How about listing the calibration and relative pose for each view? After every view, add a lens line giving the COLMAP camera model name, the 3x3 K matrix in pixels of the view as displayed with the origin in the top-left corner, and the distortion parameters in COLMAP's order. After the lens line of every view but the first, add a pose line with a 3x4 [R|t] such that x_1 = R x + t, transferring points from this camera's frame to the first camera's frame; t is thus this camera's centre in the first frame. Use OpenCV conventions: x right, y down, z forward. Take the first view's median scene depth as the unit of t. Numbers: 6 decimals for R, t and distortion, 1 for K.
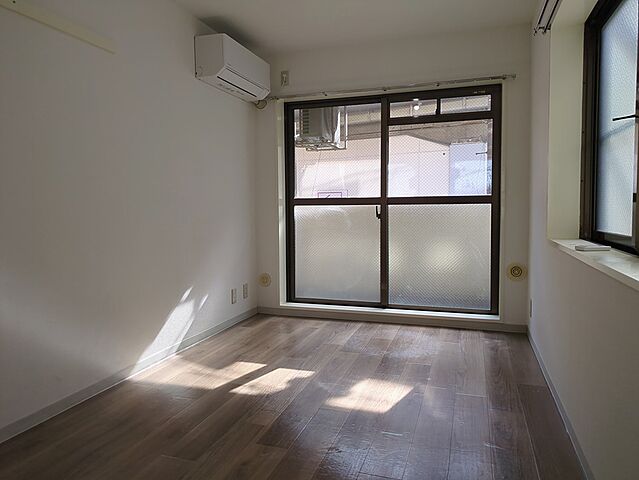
lens RADIAL K [[474.1, 0, 320.3], [0, 474.1, 229.0], [0, 0, 1]] dist [0.038596, -0.025841]
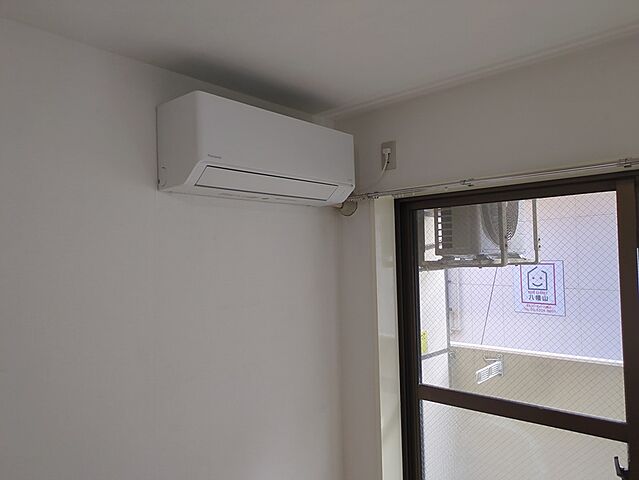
lens RADIAL K [[474.1, 0, 320.0], [0, 474.1, 239.1], [0, 0, 1]] dist [0.038596, -0.025841]
pose [[0.917507, -0.038528, -0.395850, 0.060496], [0.002260, 0.995786, -0.091680, -0.193295], [0.397714, 0.083223, 0.913727, 0.546441]]
